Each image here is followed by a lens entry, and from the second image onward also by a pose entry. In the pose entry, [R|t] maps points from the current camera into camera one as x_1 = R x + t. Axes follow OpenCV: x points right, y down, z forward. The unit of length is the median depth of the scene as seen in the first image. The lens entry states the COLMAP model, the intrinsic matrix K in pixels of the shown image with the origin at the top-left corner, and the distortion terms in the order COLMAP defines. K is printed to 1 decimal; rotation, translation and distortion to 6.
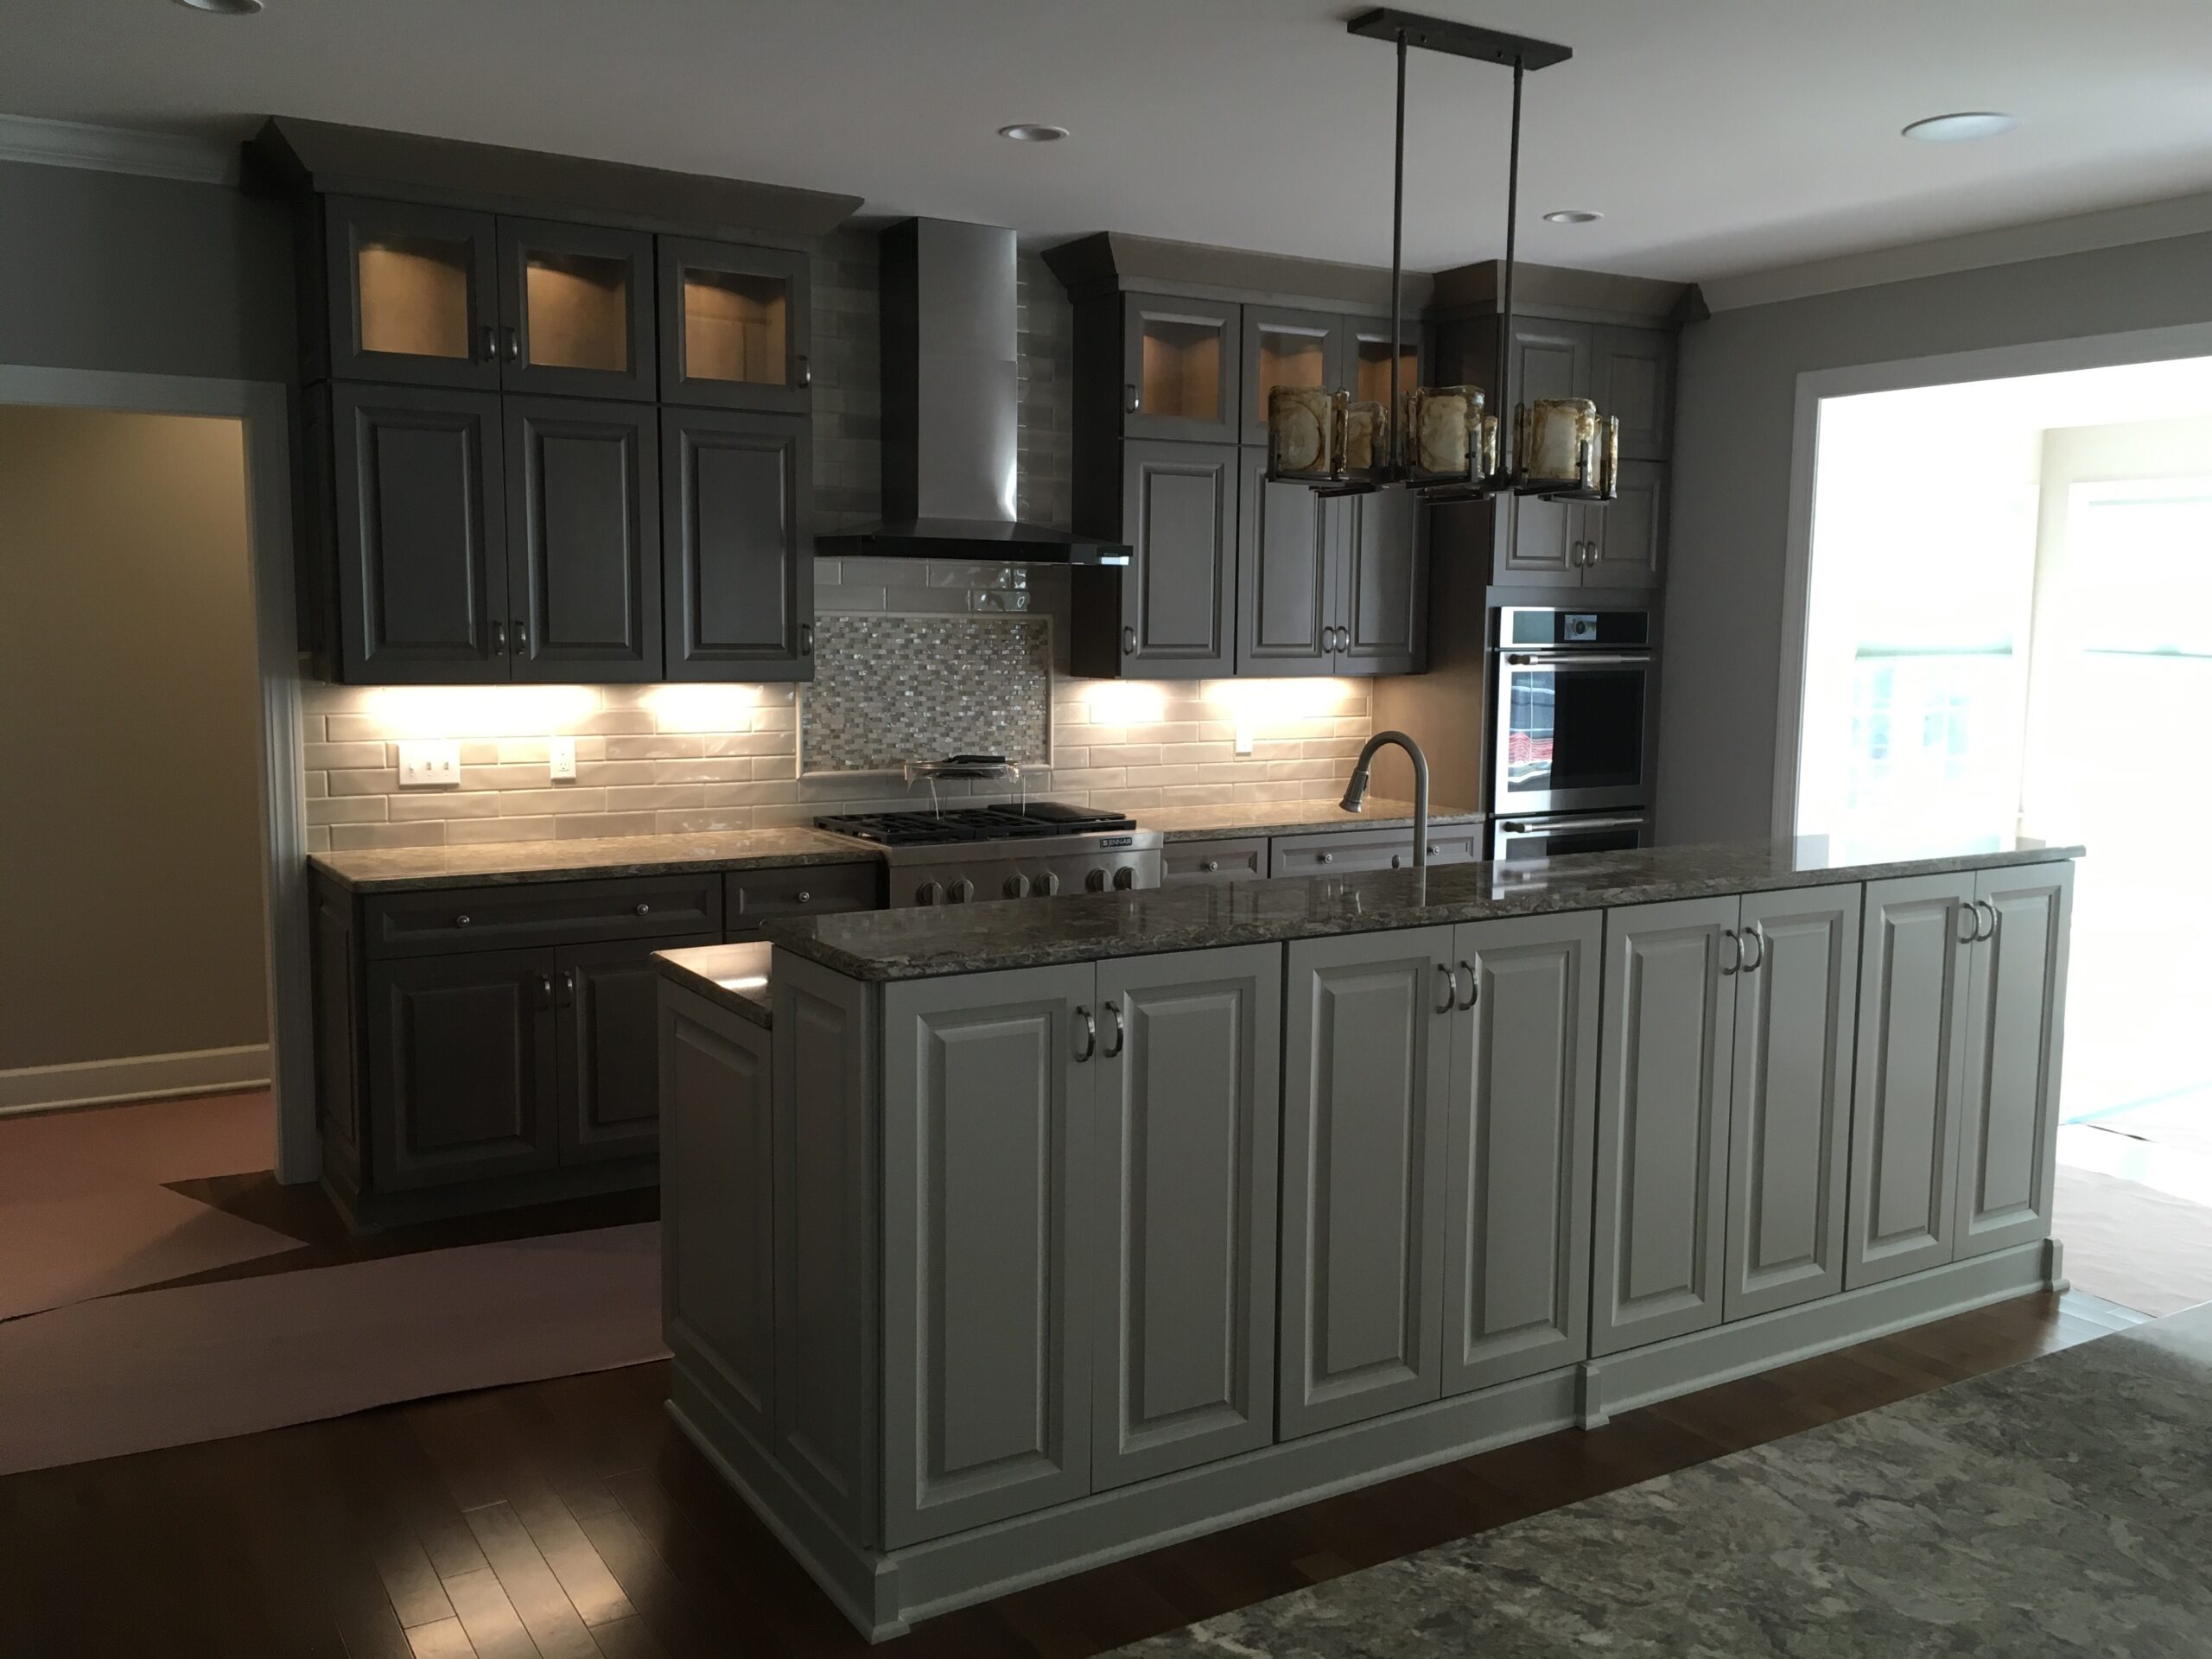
lens RADIAL K [[1882.9, 0, 1112.8], [0, 1882.9, 839.2], [0, 0, 1]] dist [0.056633, -0.011020]
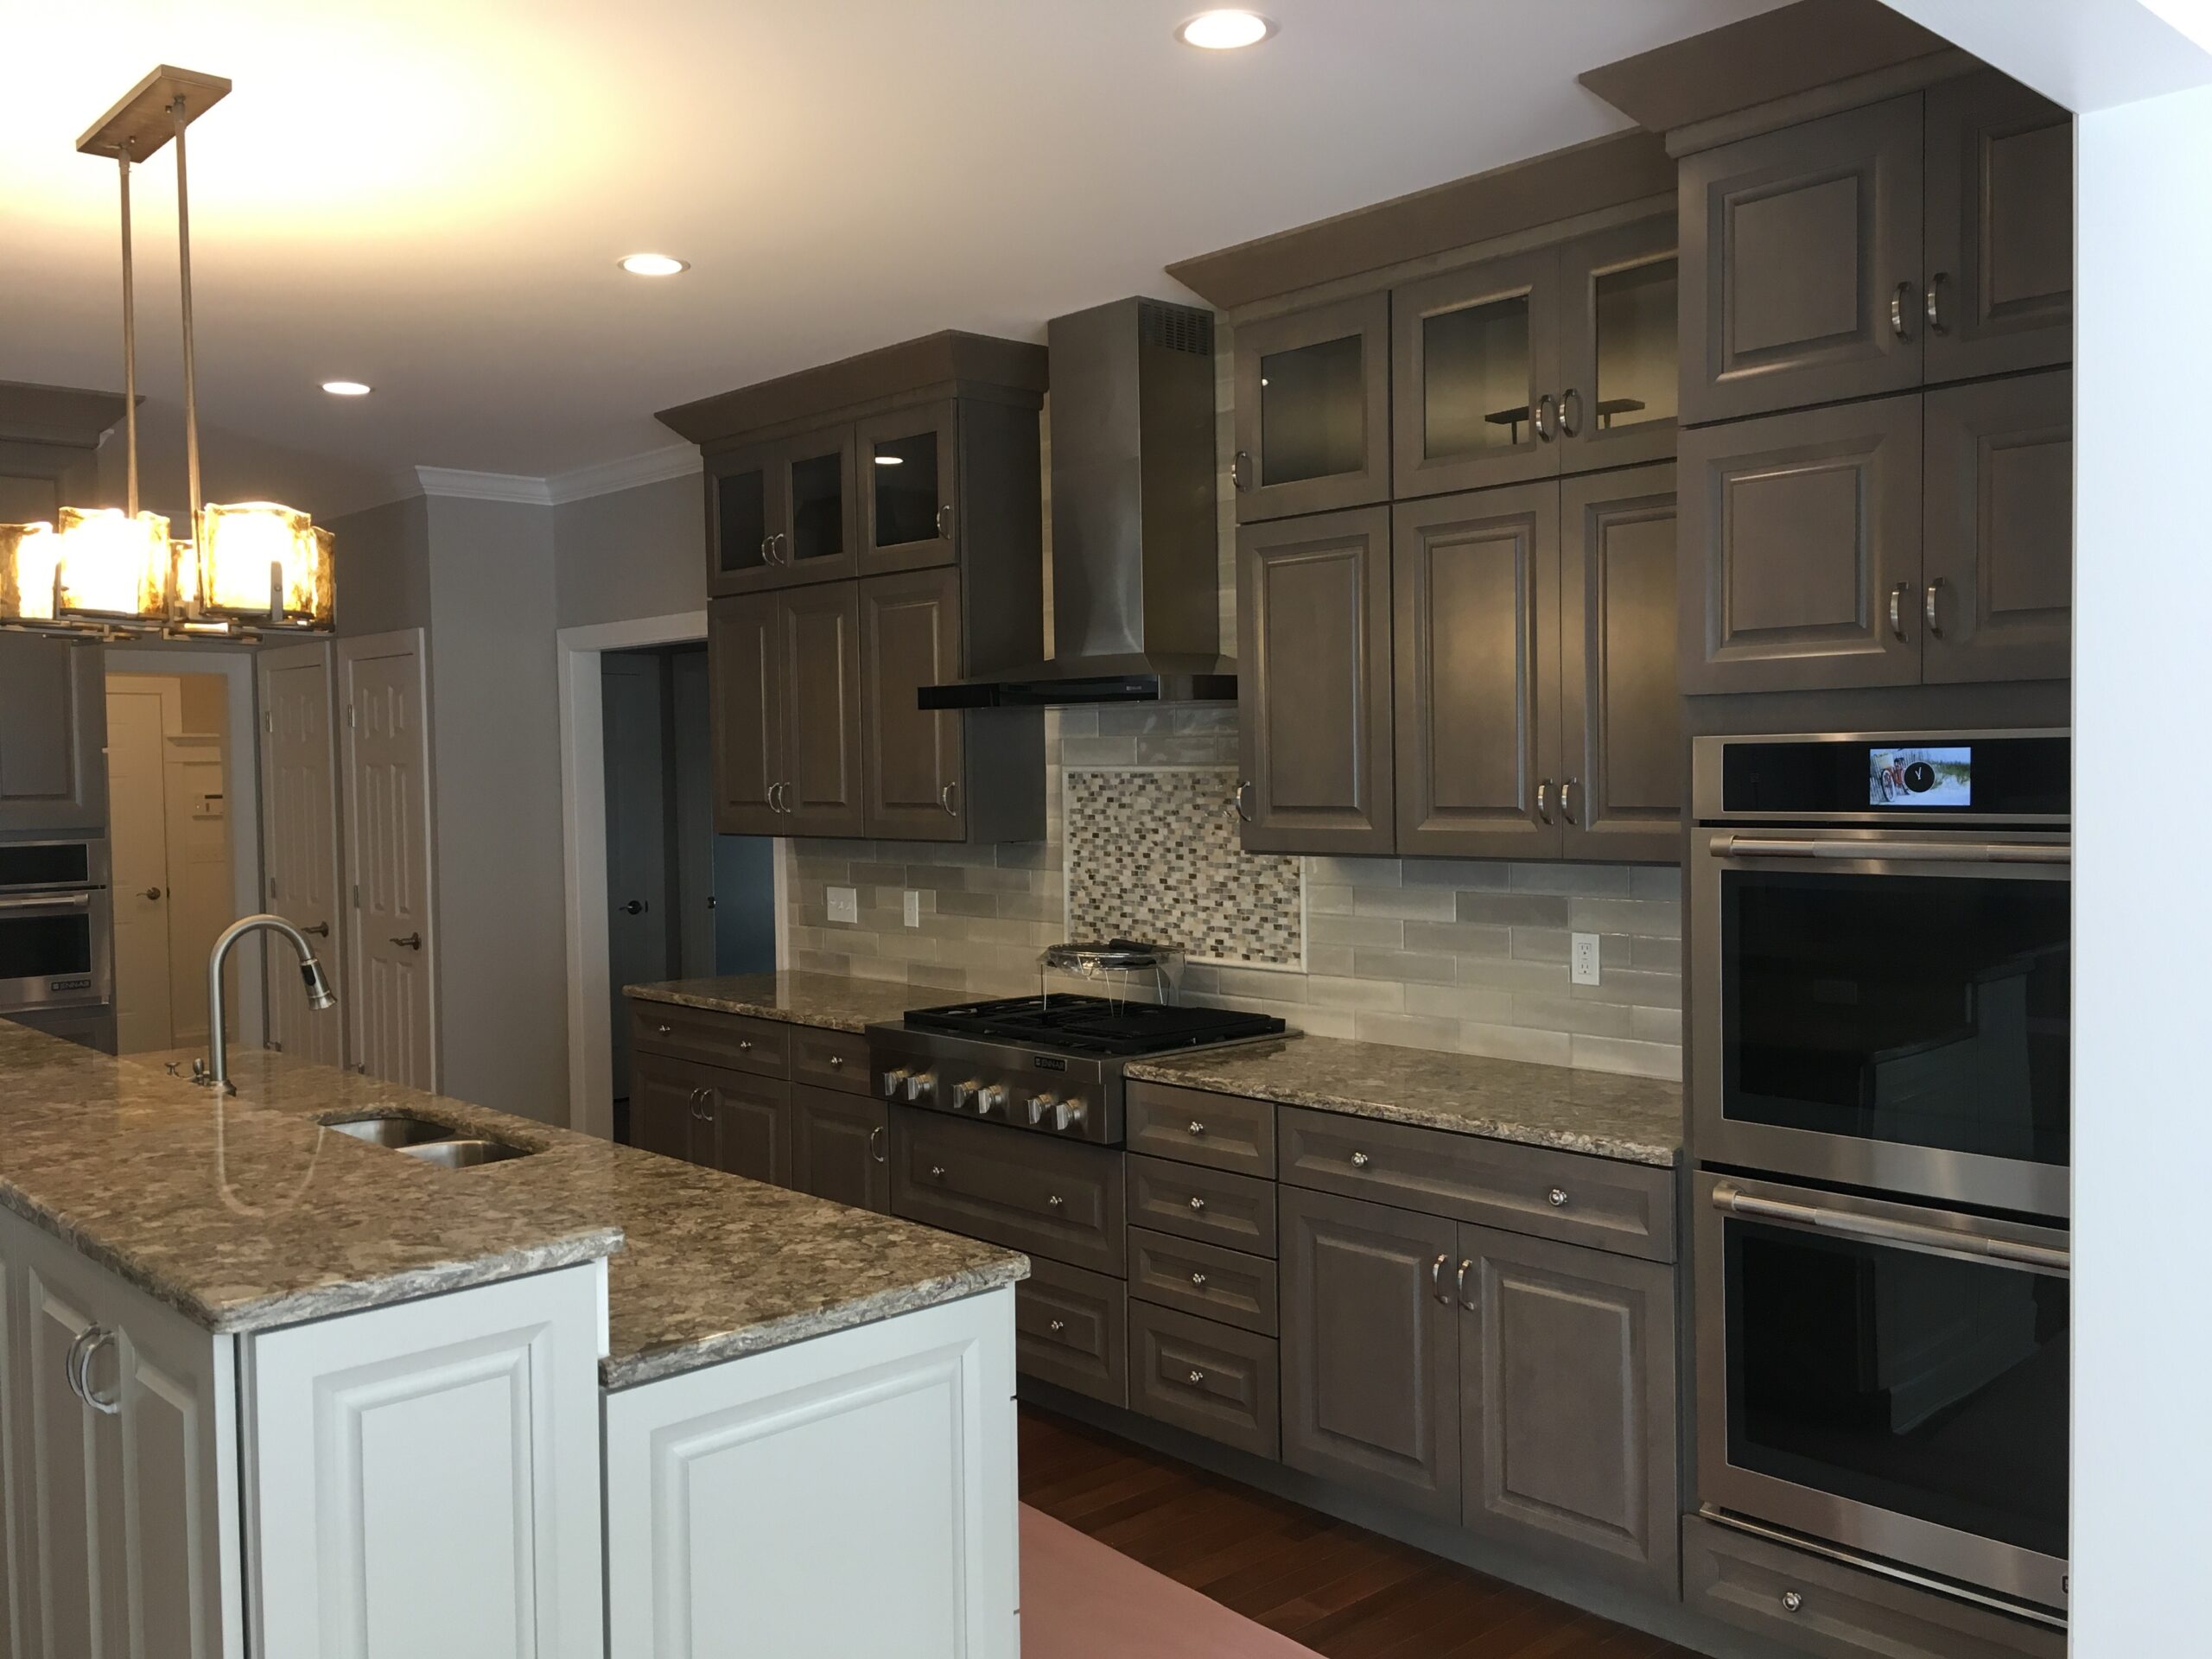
lens RADIAL K [[1882.9, 0, 1105.8], [0, 1882.9, 833.7], [0, 0, 1]] dist [0.056633, -0.011020]
pose [[0.207137, 0.023131, -0.978038, 0.696509], [-0.099737, 0.995011, 0.002409, -0.088411], [0.973215, 0.097048, 0.208411, 0.791764]]
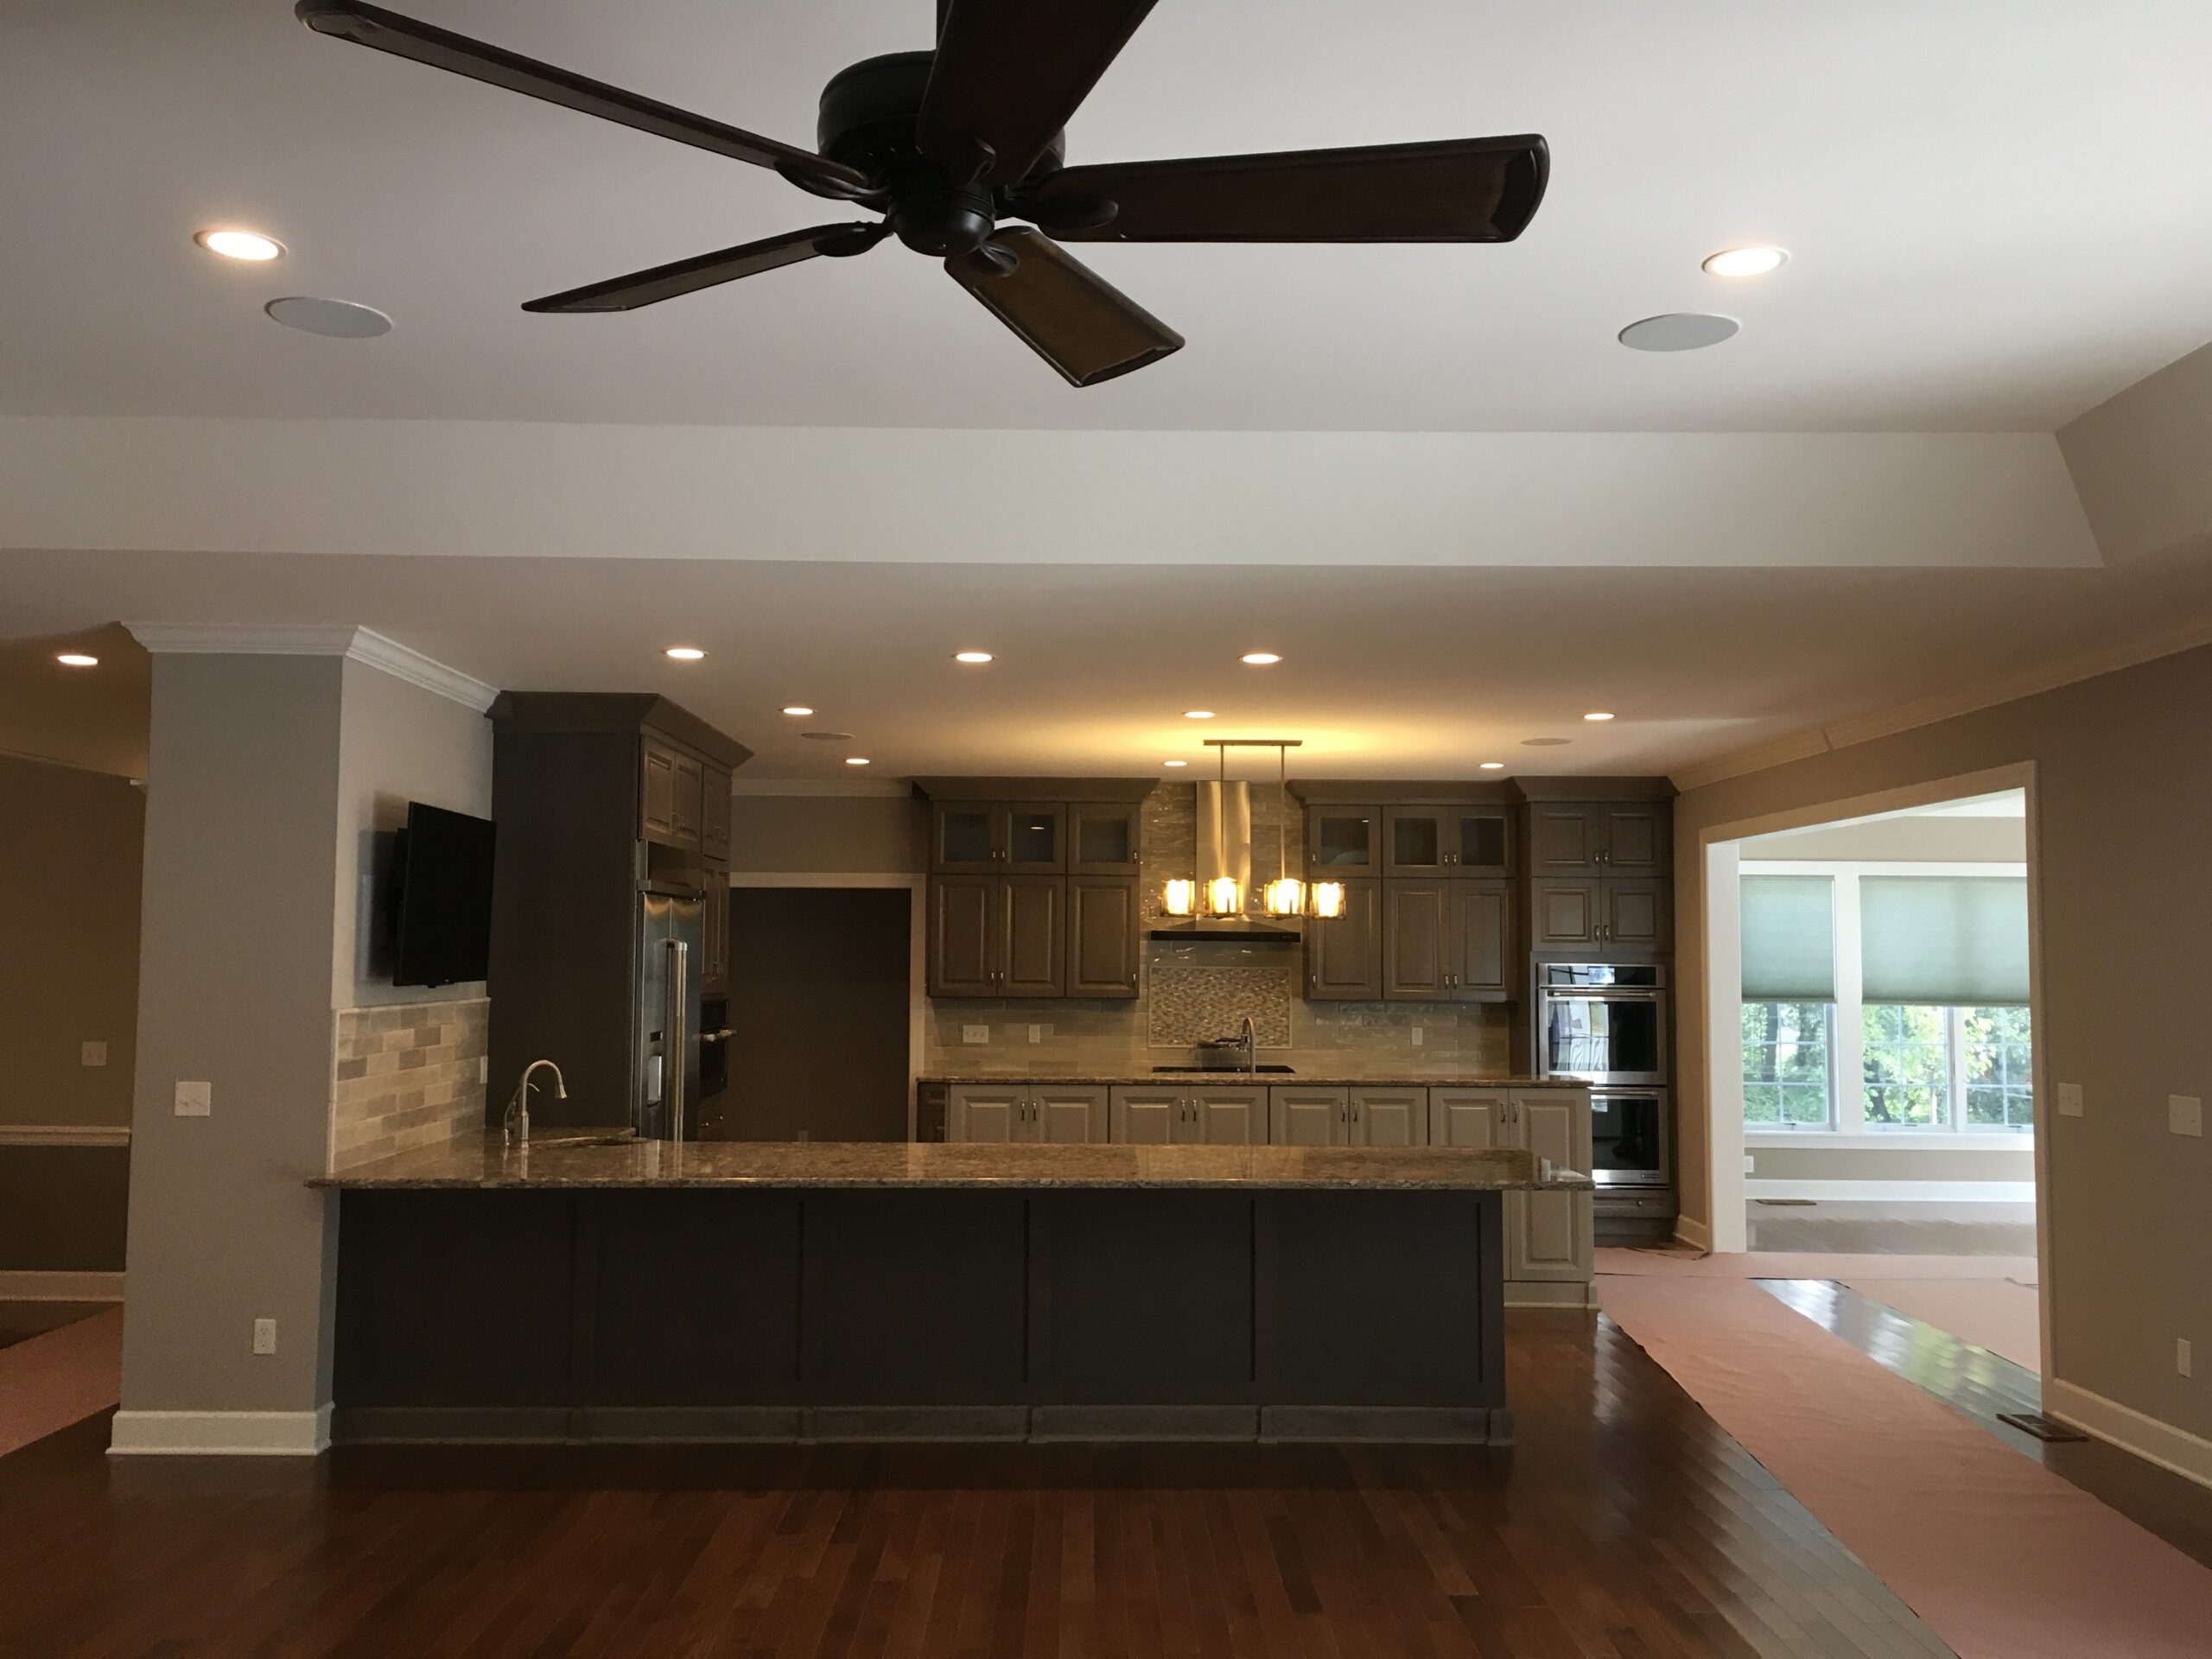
lens RADIAL K [[1882.9, 0, 1106.2], [0, 1882.9, 836.5], [0, 0, 1]] dist [0.056633, -0.011020]
pose [[0.859789, -0.036099, -0.509372, 0.803591], [-0.058943, 0.983815, -0.169214, 0.086408], [0.507236, 0.175512, 0.843746, -0.745777]]
